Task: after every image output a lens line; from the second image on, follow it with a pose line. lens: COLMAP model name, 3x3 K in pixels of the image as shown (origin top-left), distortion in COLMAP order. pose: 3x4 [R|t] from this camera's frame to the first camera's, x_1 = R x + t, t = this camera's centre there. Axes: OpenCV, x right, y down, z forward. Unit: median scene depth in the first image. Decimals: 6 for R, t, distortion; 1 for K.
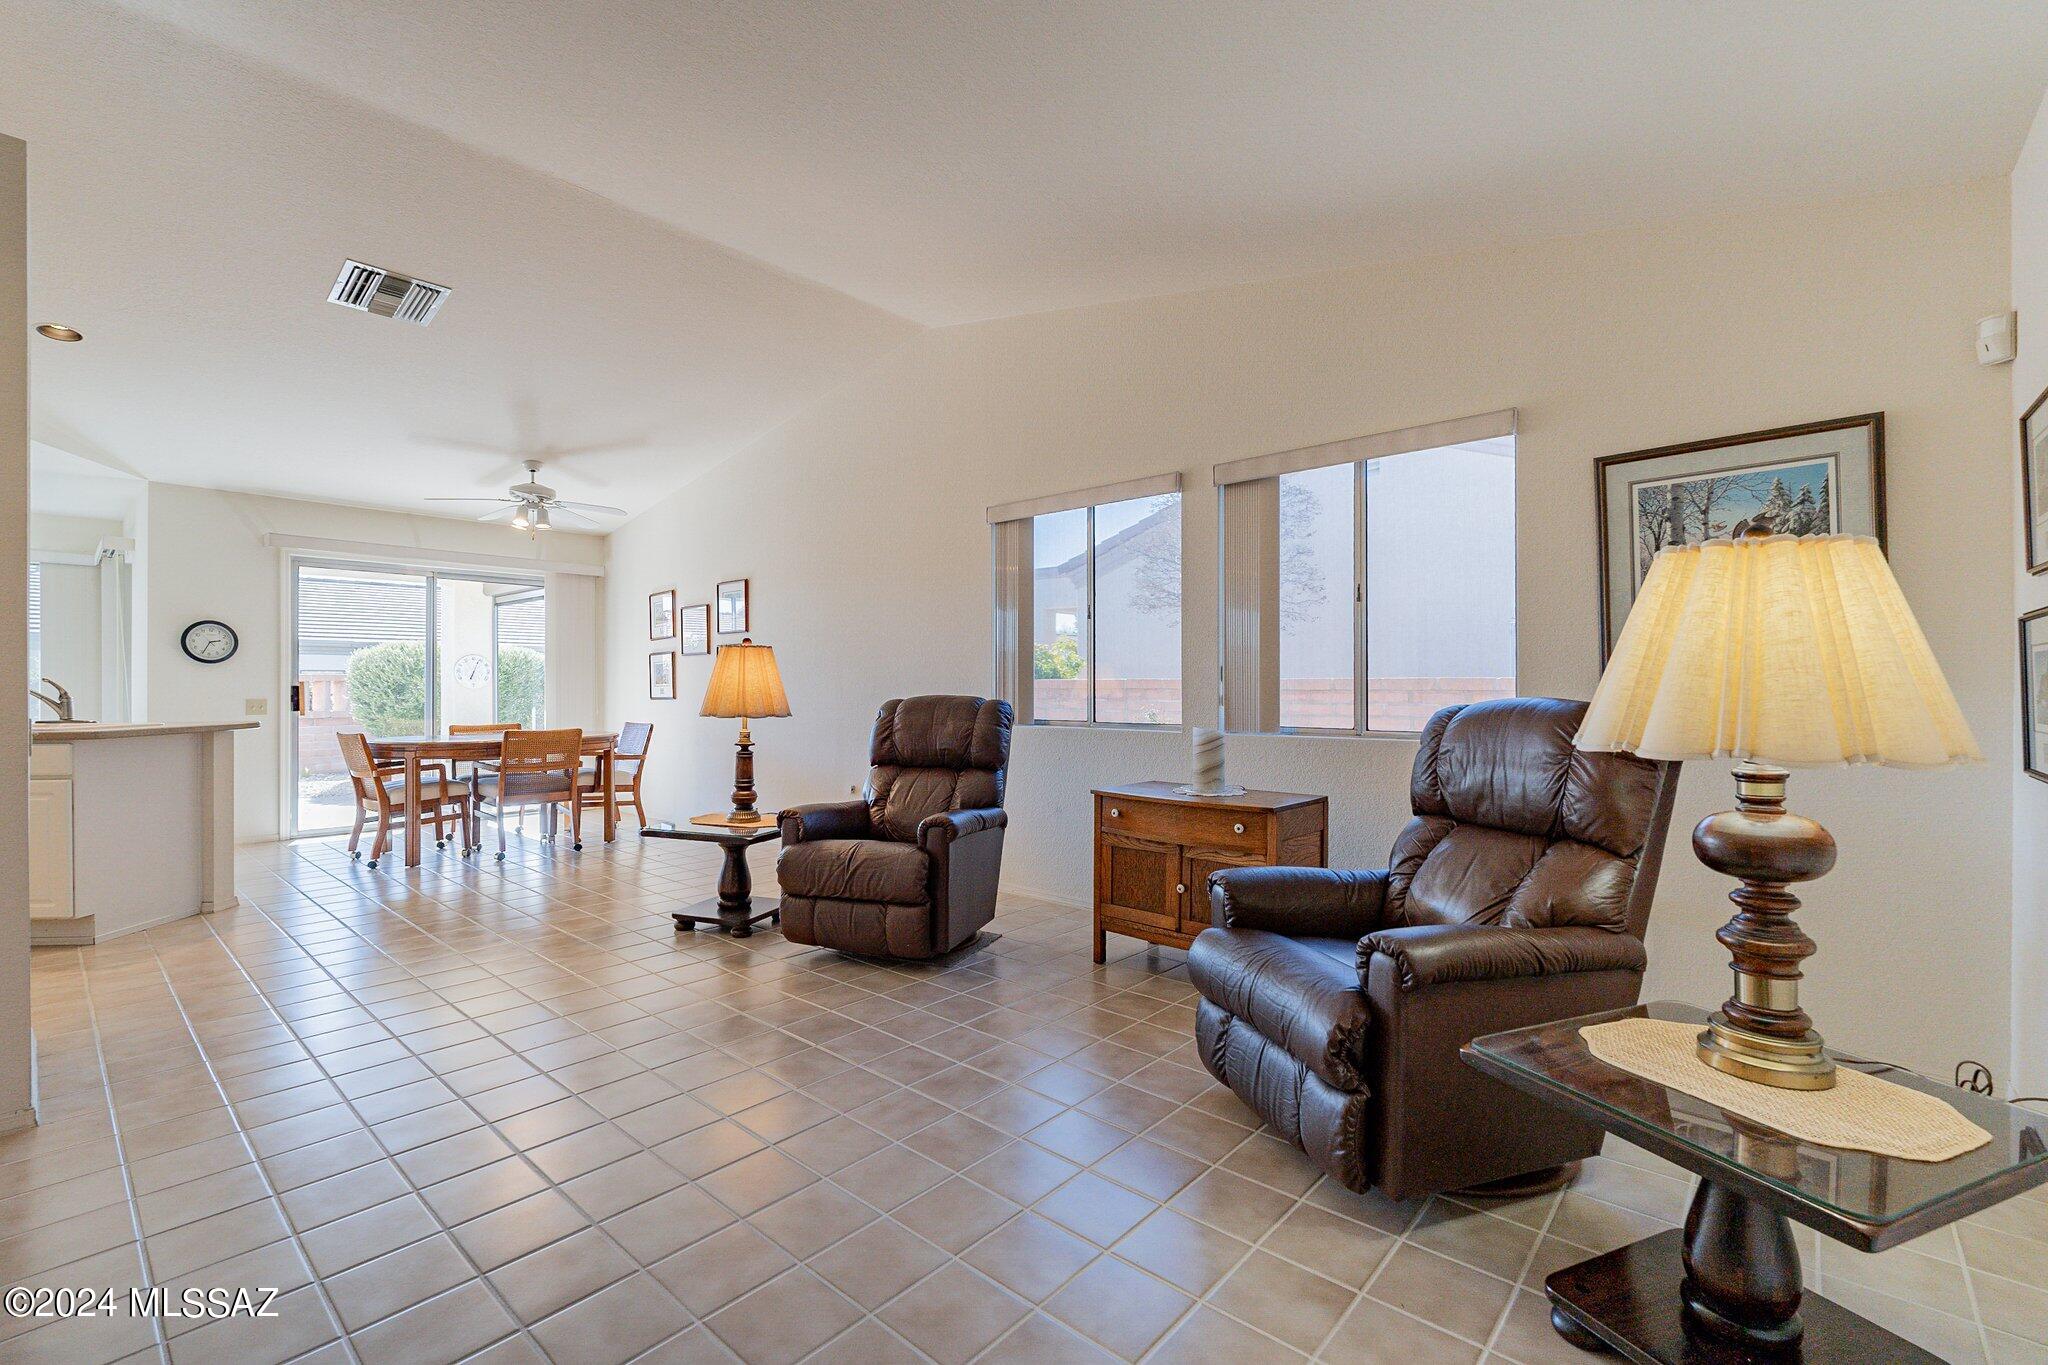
lens RADIAL K [[896.8, 0, 1008.0], [0, 896.8, 685.8], [0, 0, 1]] dist [0.000482, -0.000687]
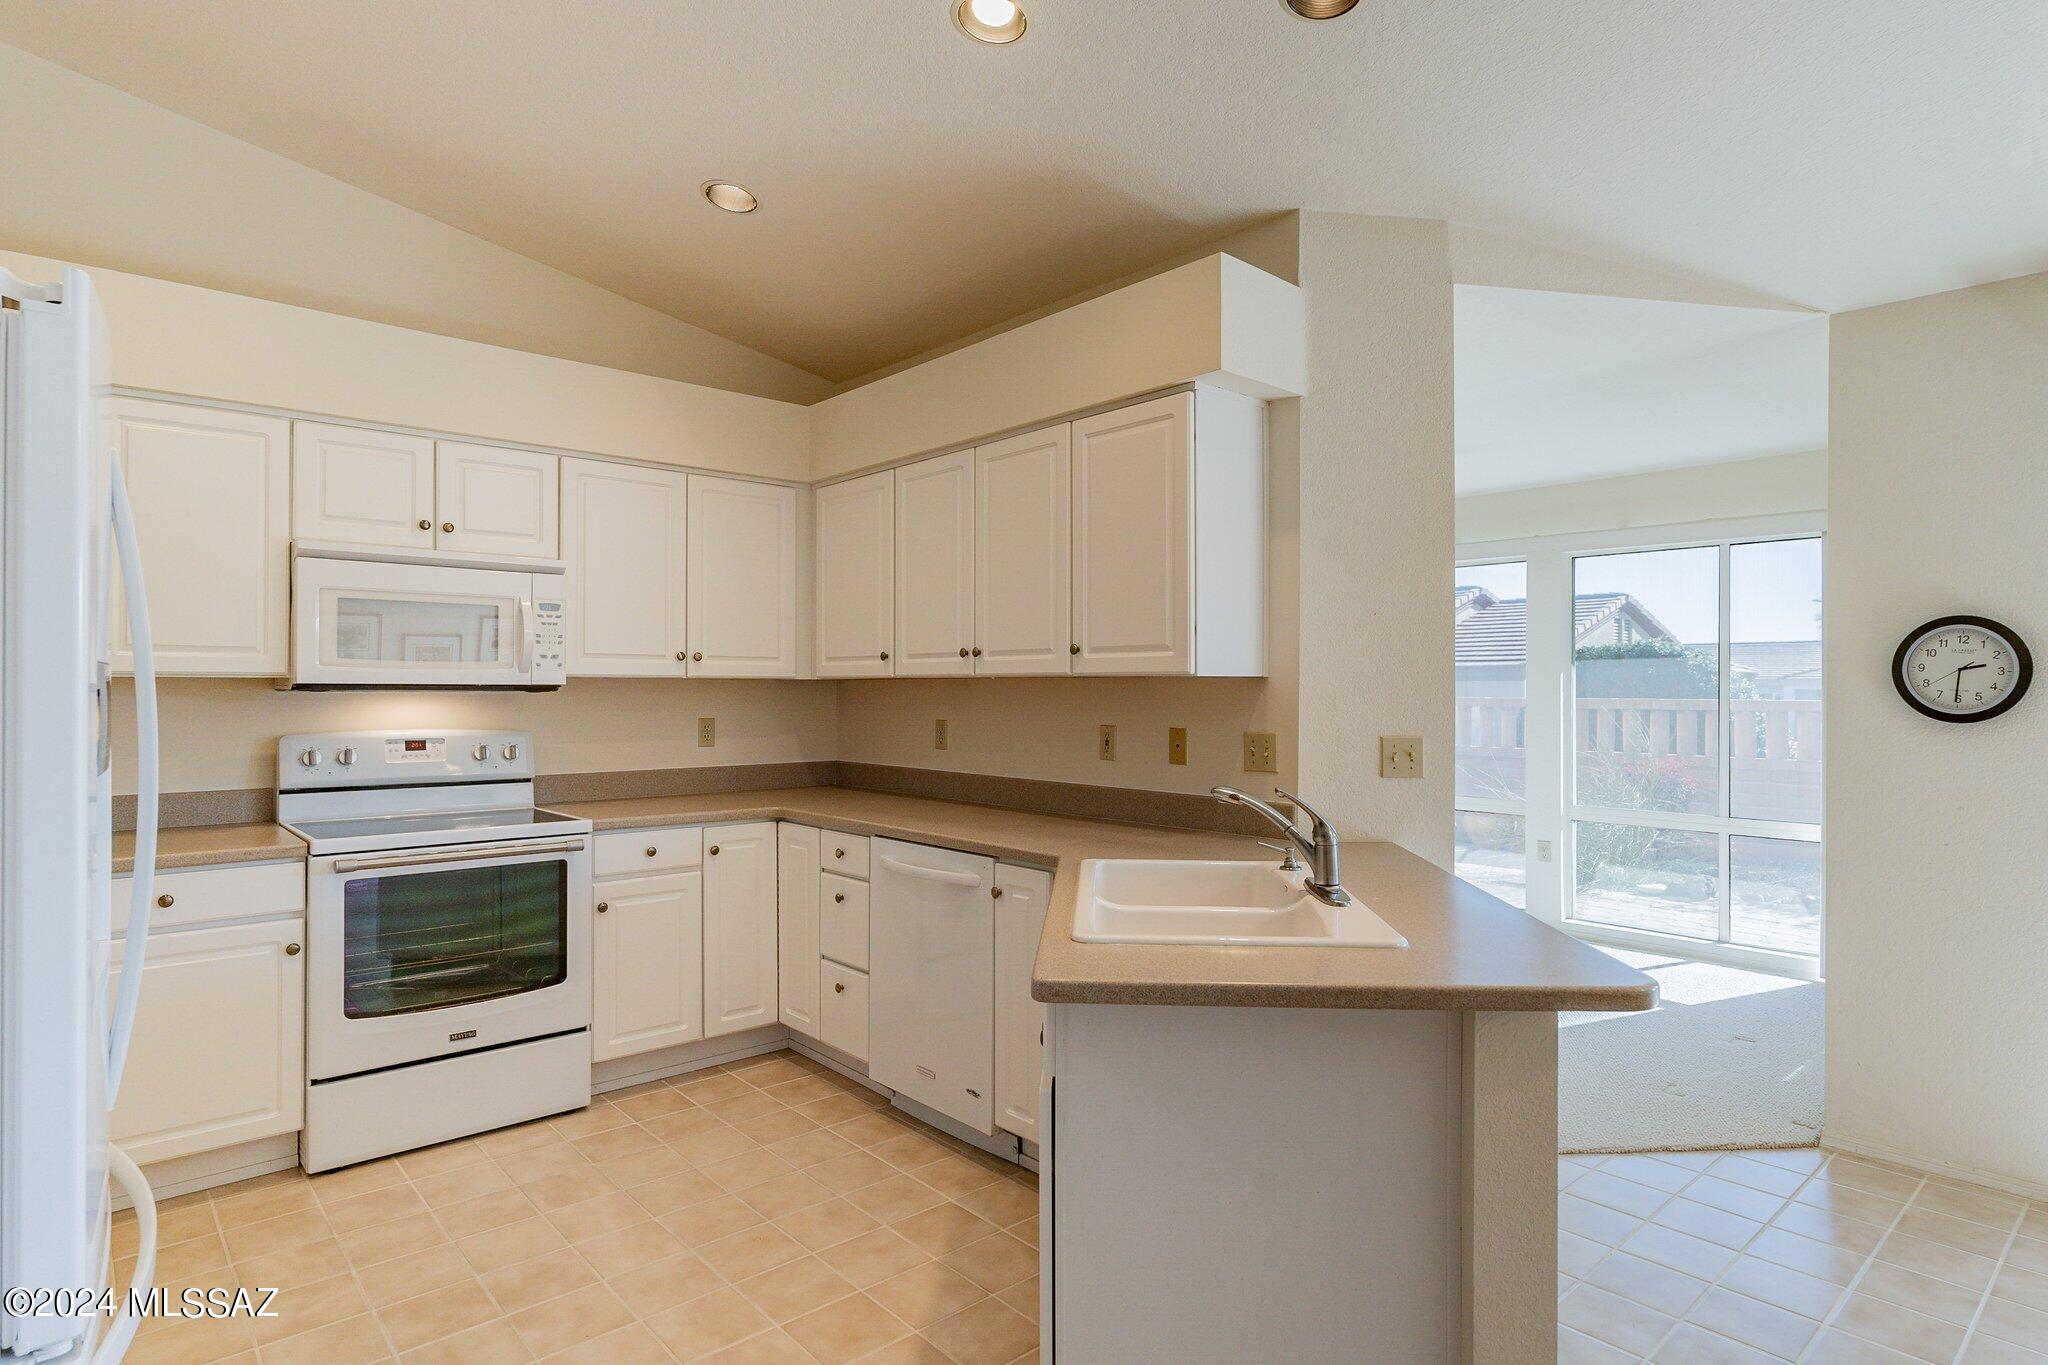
lens RADIAL K [[1065.3, 0, 1013.8], [0, 1065.3, 687.5], [0, 0, 1]] dist [-0.001811, -0.000702]
pose [[-0.112588, 0.000005, -0.993642, -0.370236], [-0.002112, 0.999998, 0.000245, -0.040023], [0.993639, 0.002126, -0.112588, 0.635644]]
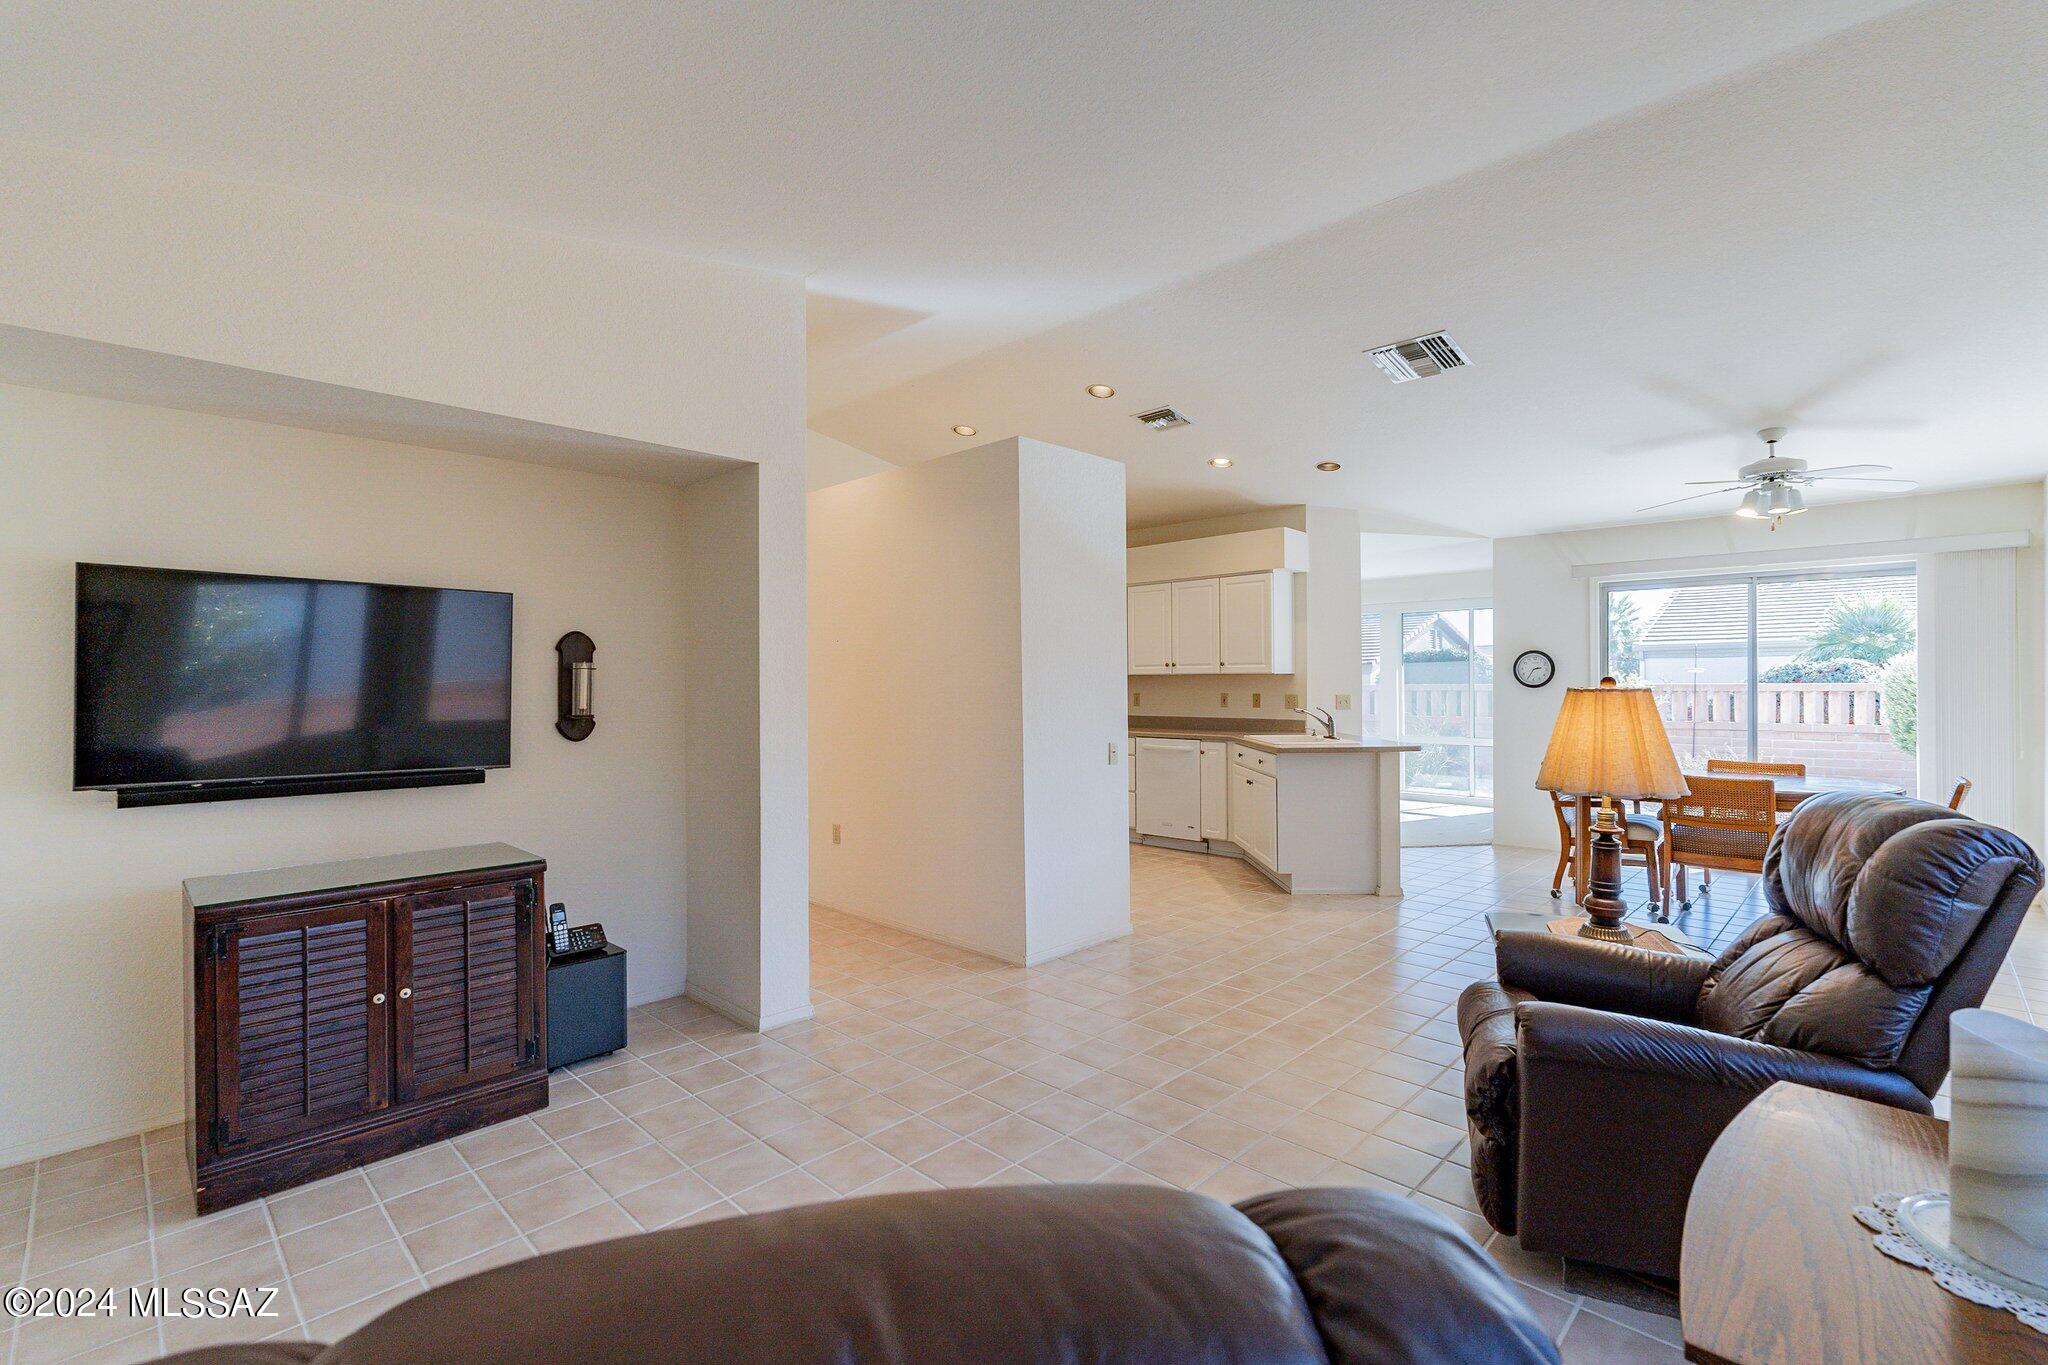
lens RADIAL K [[896.8, 0, 1018.5], [0, 896.8, 682.9], [0, 0, 1]] dist [0.000482, -0.000687]
pose [[-0.034528, 0.000265, -0.999404, 0.280804], [0.005700, 0.999984, 0.000068, -0.035376], [0.999387, -0.005694, -0.034529, 0.383489]]
